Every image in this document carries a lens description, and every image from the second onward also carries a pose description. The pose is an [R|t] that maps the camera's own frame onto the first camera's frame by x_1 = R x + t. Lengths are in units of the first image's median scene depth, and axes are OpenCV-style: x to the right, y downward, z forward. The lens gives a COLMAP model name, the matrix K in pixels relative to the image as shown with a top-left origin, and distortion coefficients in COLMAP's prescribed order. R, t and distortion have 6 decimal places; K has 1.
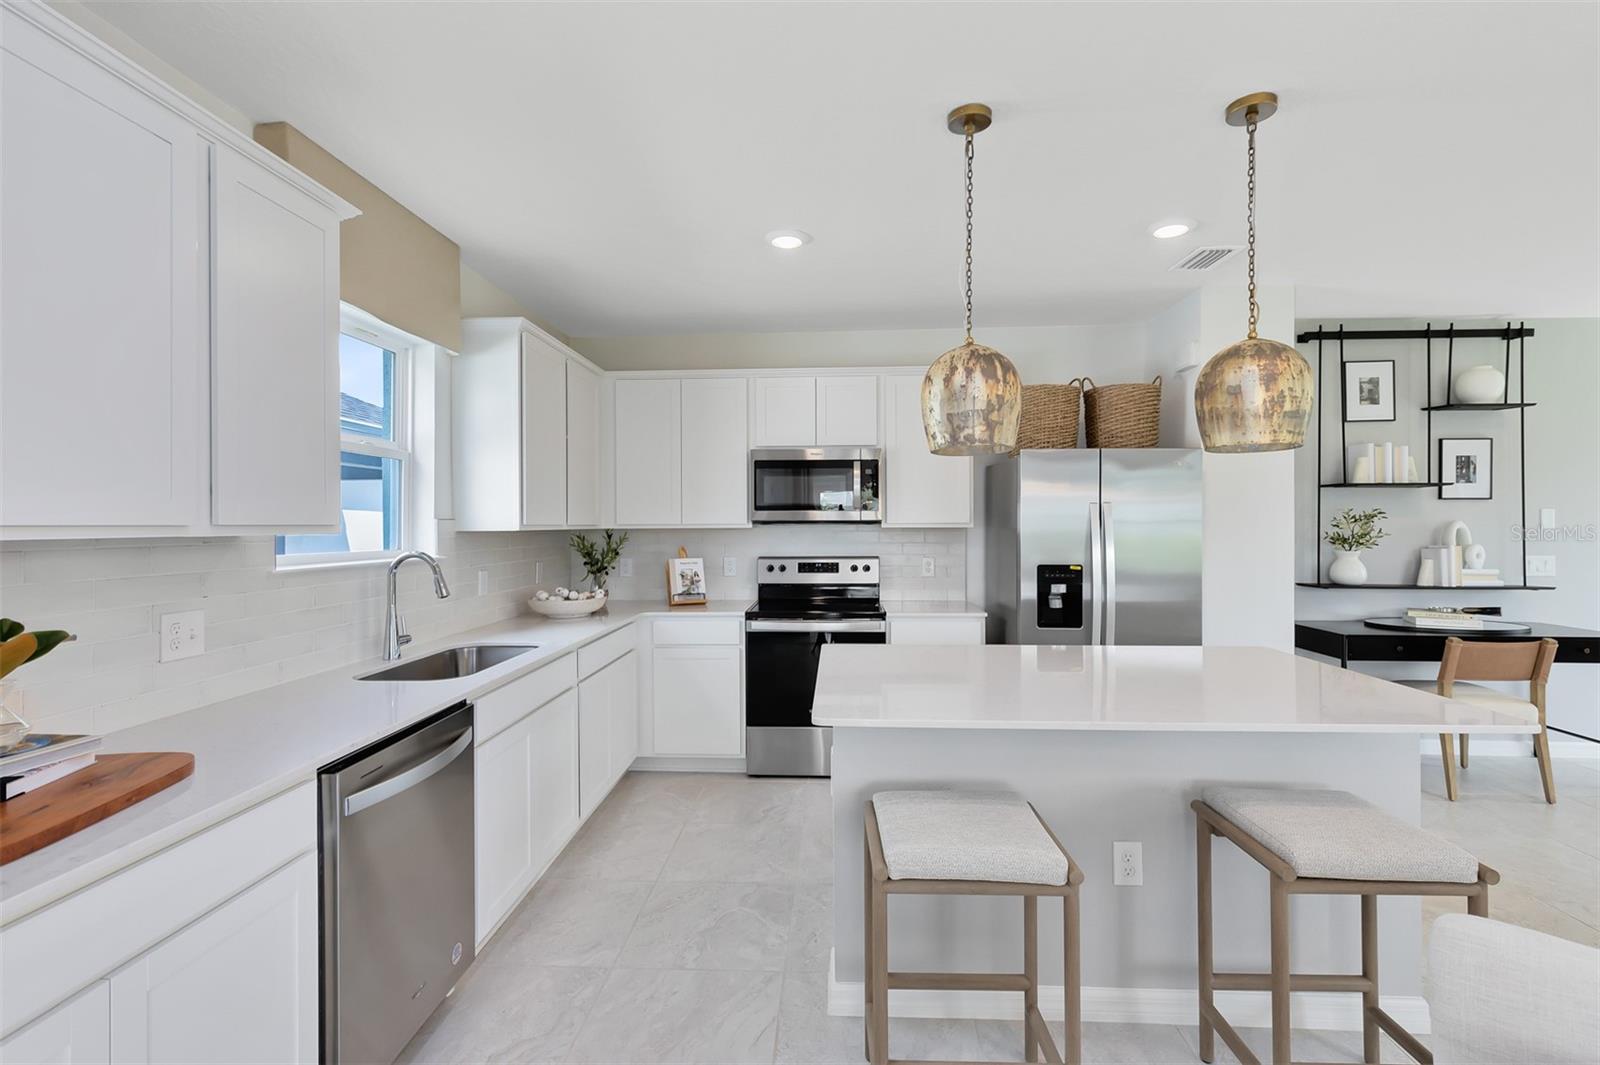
lens RADIAL K [[731.1, 0, 794.0], [0, 731.1, 522.5], [0, 0, 1]] dist [0.004793, -0.000132]
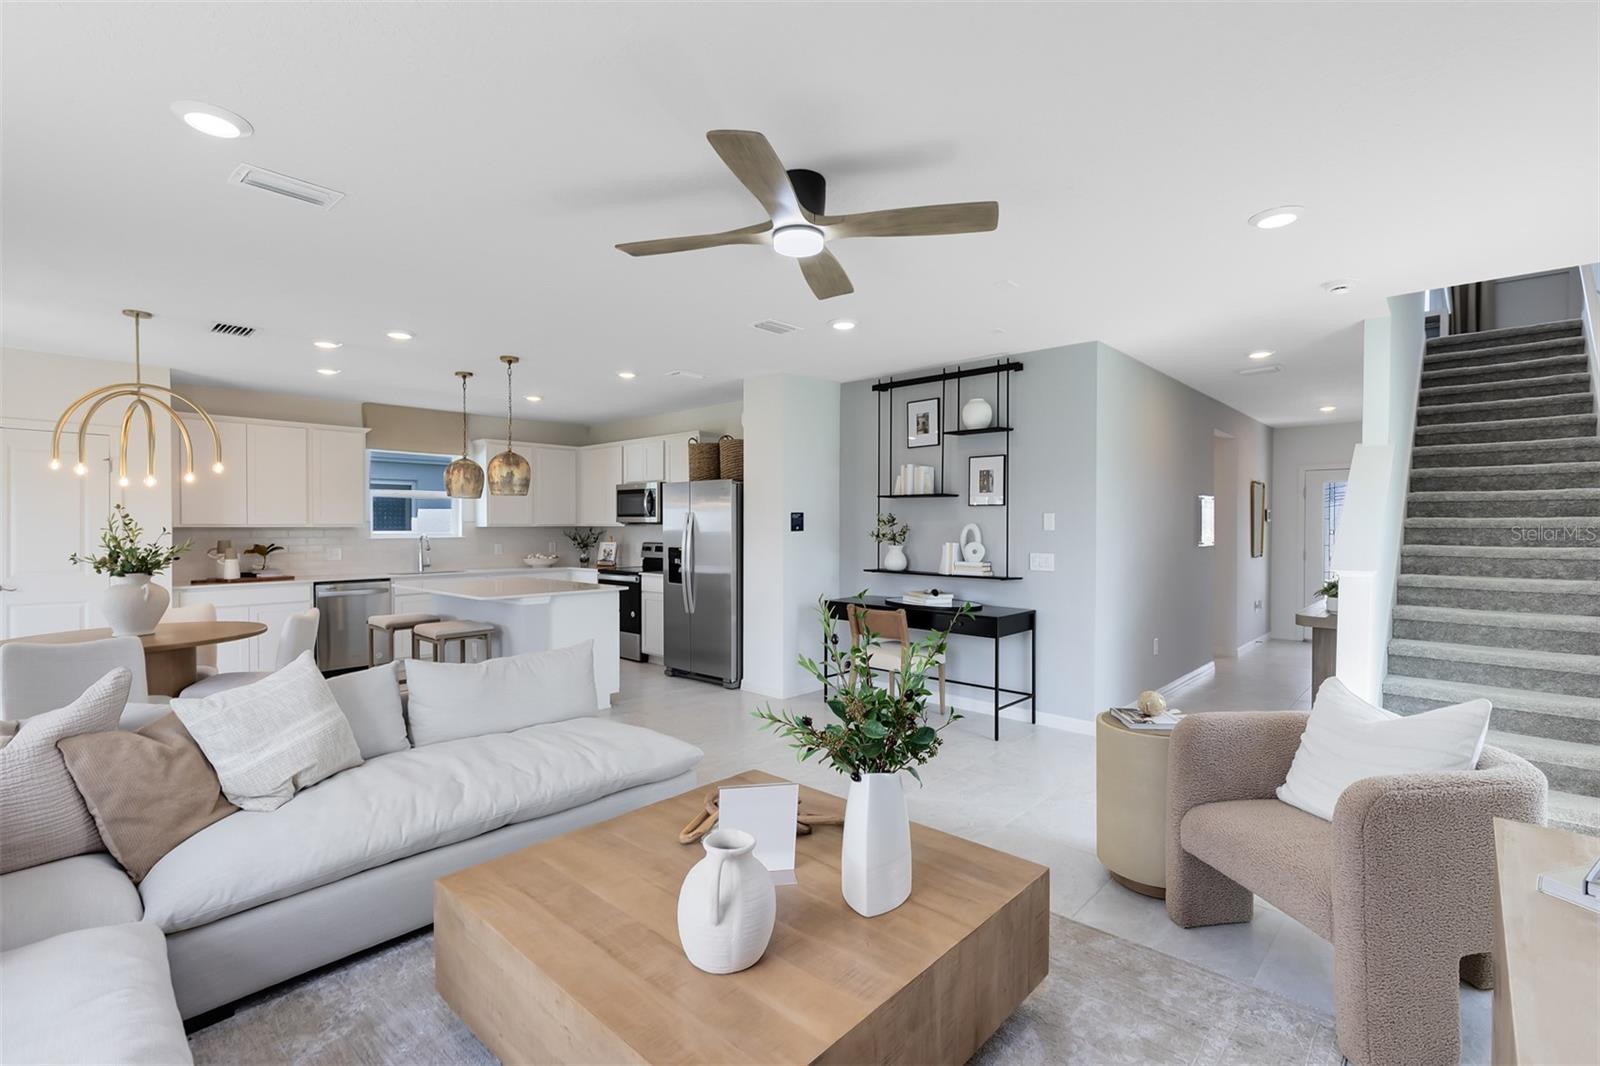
lens RADIAL K [[731.1, 0, 804.7], [0, 731.1, 535.3], [0, 0, 1]] dist [0.004793, -0.000132]
pose [[0.765366, 0.013582, -0.643452, 1.705701], [-0.001169, 0.999805, 0.019713, -0.007606], [0.643594, -0.014336, 0.765232, -0.150879]]
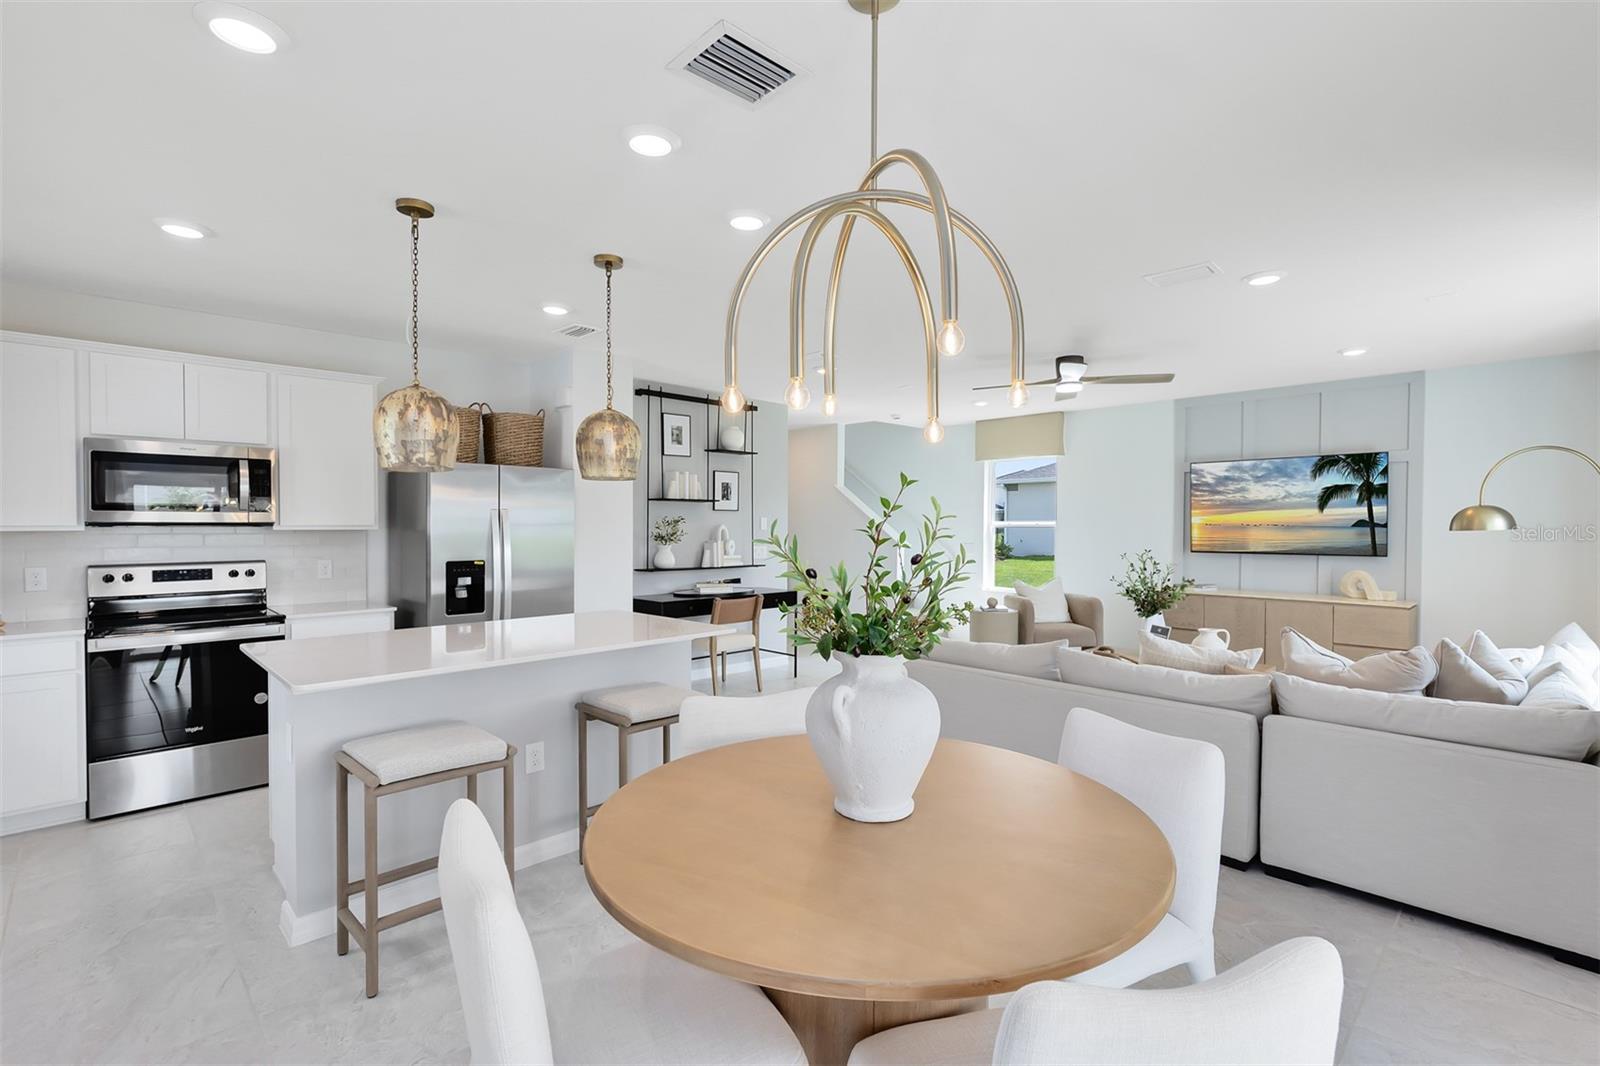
lens RADIAL K [[731.1, 0, 799.6], [0, 731.1, 527.5], [0, 0, 1]] dist [0.004793, -0.000132]
pose [[0.681494, -0.000179, 0.731824, -0.130207], [-0.002509, 0.999994, 0.002580, -0.000718], [-0.731819, -0.003594, 0.681489, -0.196282]]
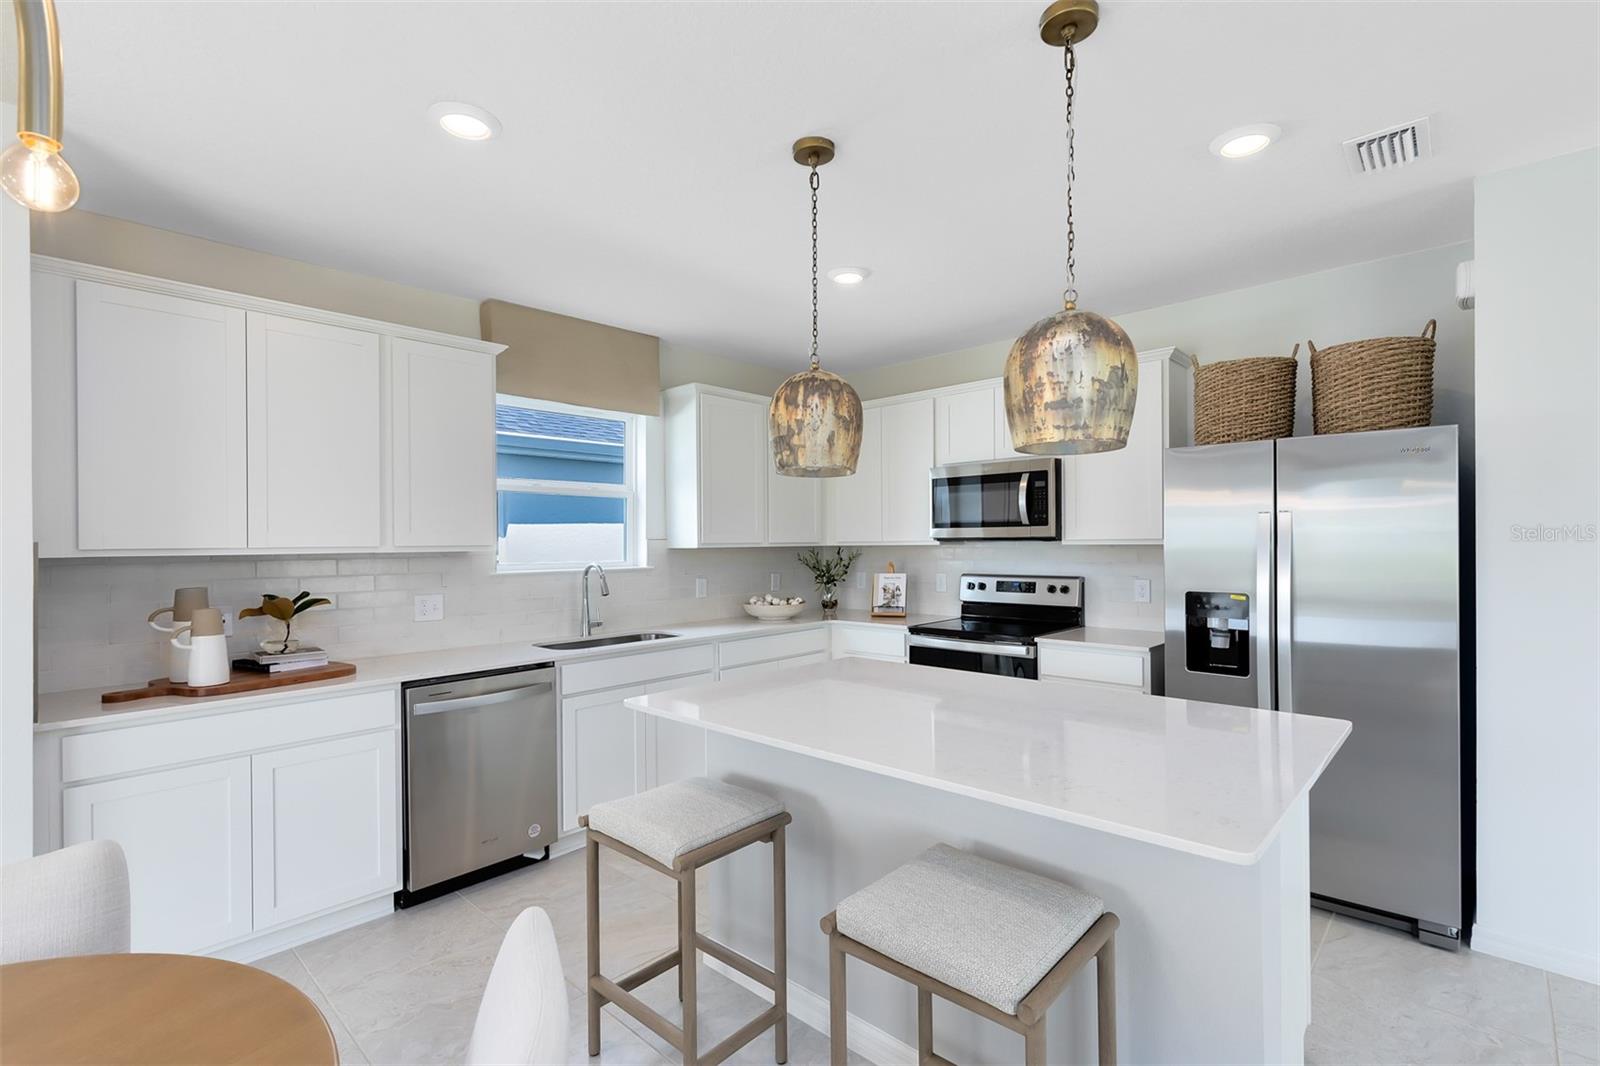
lens RADIAL K [[731.1, 0, 803.6], [0, 731.1, 538.6], [0, 0, 1]] dist [0.004793, -0.000132]
pose [[0.764507, -0.006408, -0.644584, 0.516084], [0.007958, 0.999968, -0.000502, -0.002951], [0.644567, -0.004746, 0.764533, 0.116933]]
